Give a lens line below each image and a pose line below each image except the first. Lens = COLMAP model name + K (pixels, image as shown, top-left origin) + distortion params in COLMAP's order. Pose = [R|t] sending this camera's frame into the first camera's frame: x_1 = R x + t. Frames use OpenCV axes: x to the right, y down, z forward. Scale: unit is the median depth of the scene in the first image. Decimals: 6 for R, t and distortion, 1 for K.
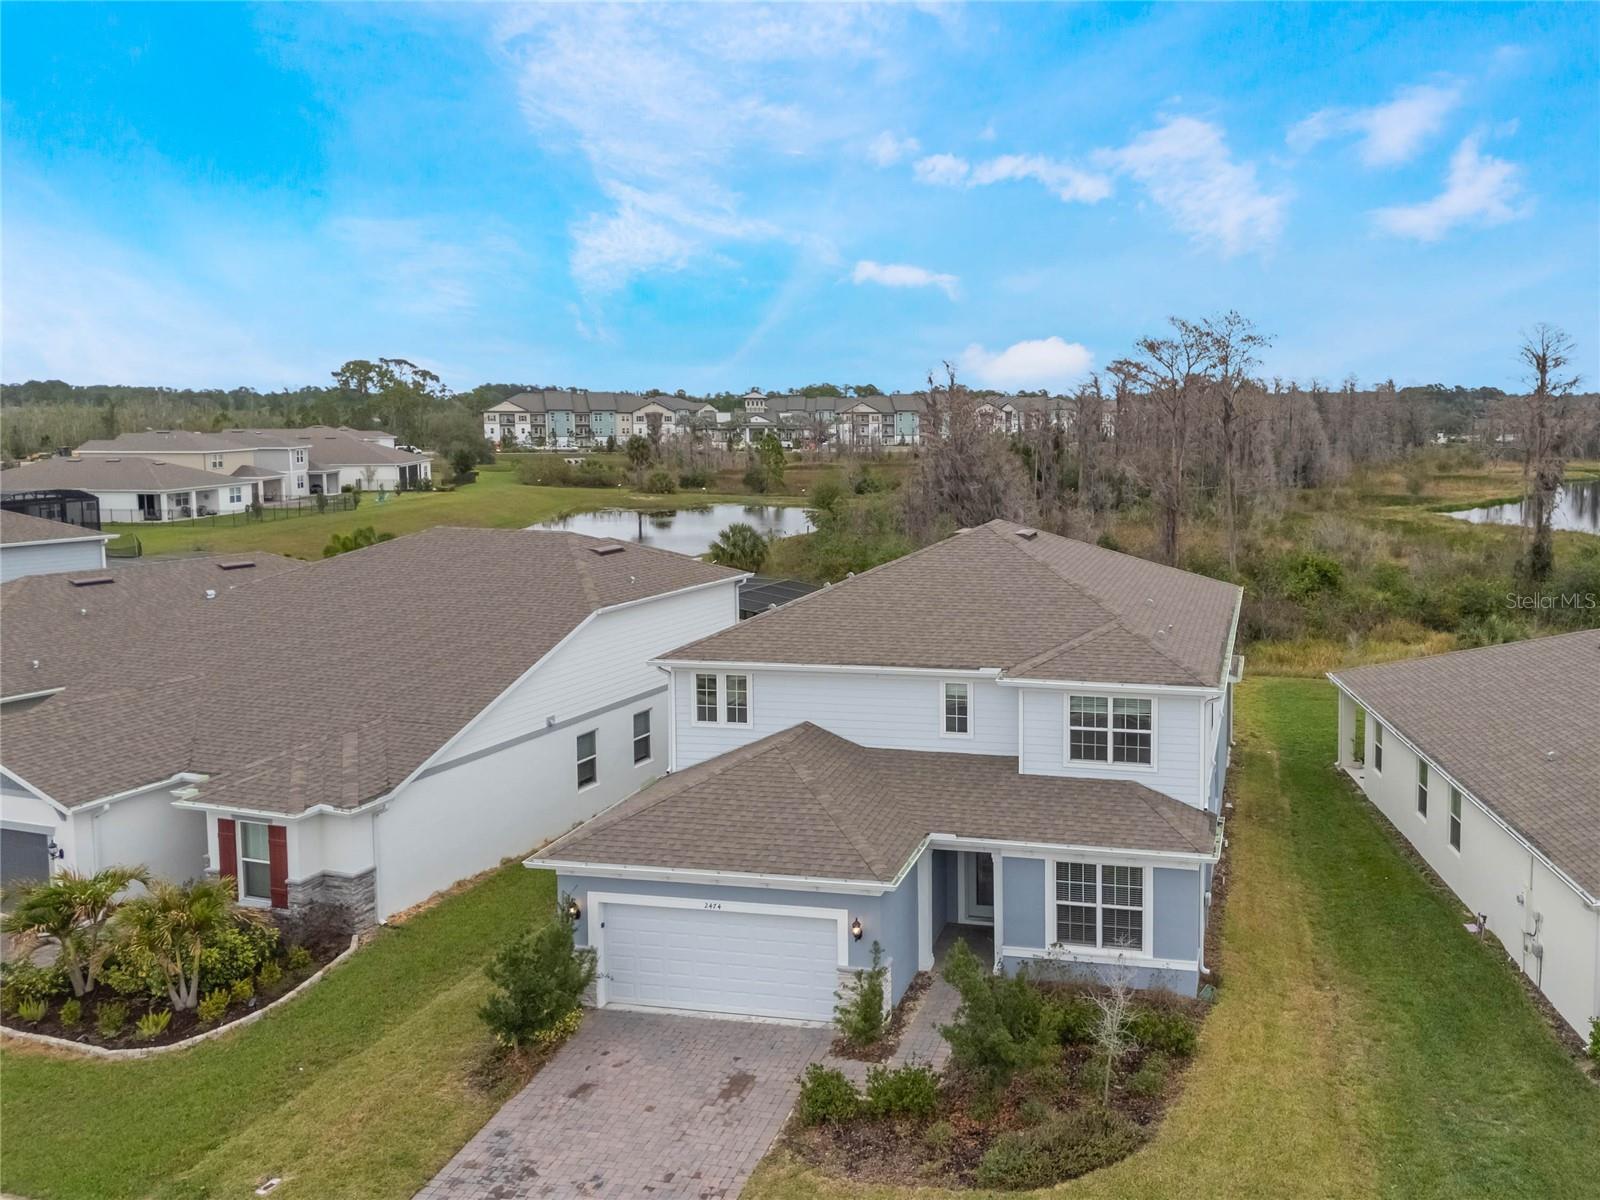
lens RADIAL K [[1259.5, 0, 1030.3], [0, 1259.5, 565.9], [0, 0, 1]] dist [0.039524, 0.000277]
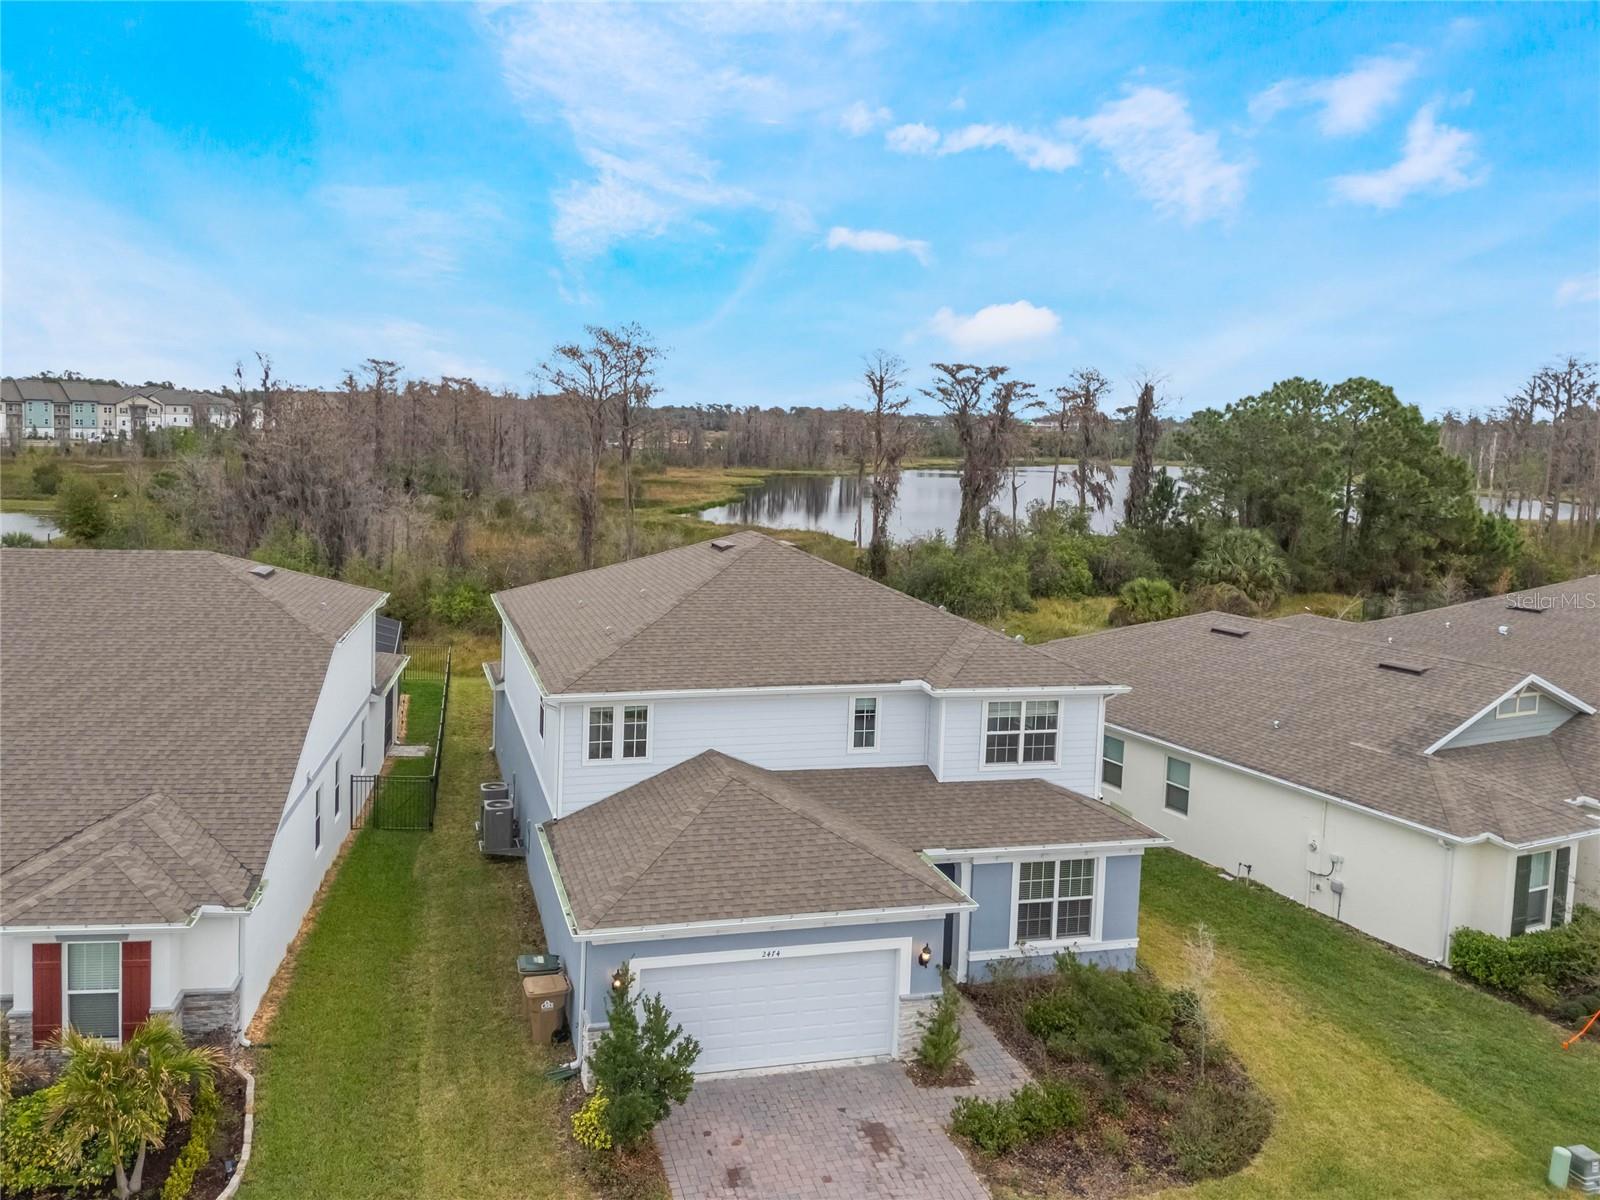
lens RADIAL K [[1233.0, 0, 699.8], [0, 1233.0, 566.6], [0, 0, 1]] dist [0.046798, -0.010365]
pose [[0.908434, -0.024860, 0.417288, -0.603953], [0.024186, 0.999684, 0.006905, -0.021384], [-0.417327, 0.003820, 0.908748, 0.172881]]
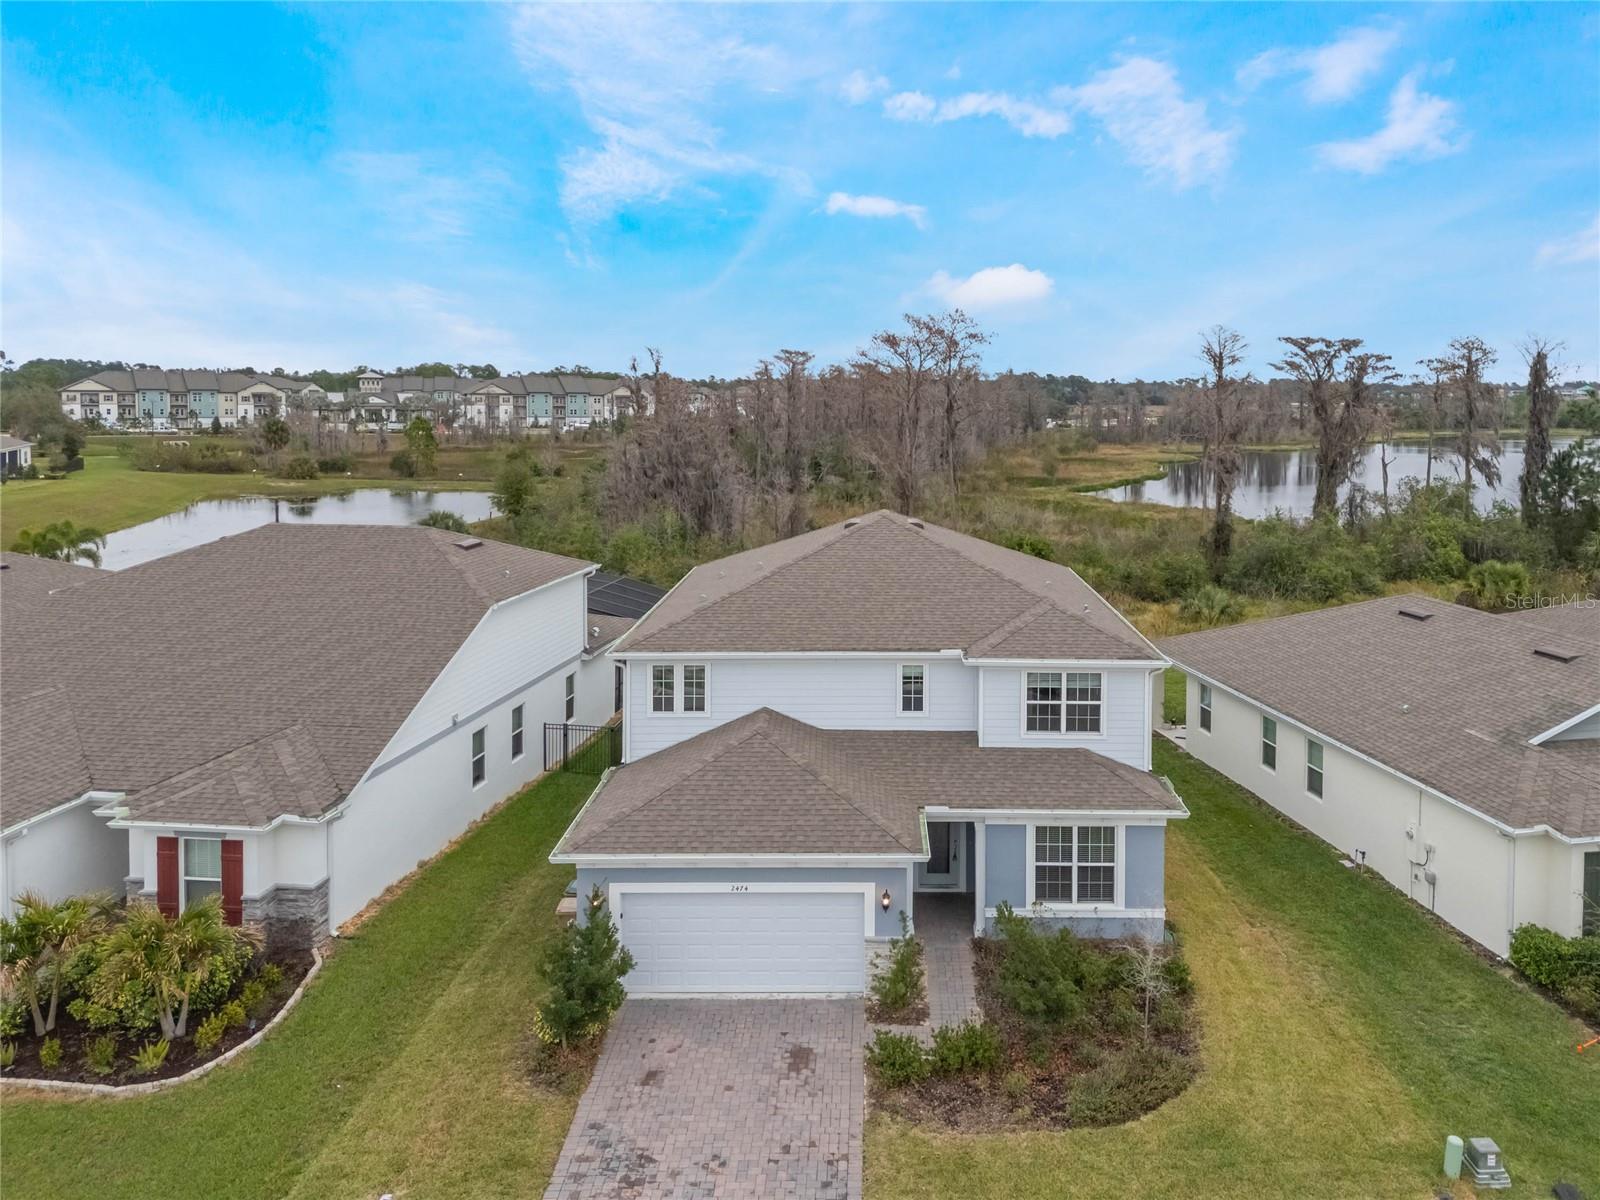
lens RADIAL K [[1230.8, 0, 886.1], [0, 1230.8, 498.5], [0, 0, 1]] dist [0.043463, -0.009454]
pose [[0.980158, -0.010304, 0.197949, -0.297204], [0.017628, 0.999222, -0.035273, -0.012040], [-0.197431, 0.038062, 0.979578, -0.027595]]
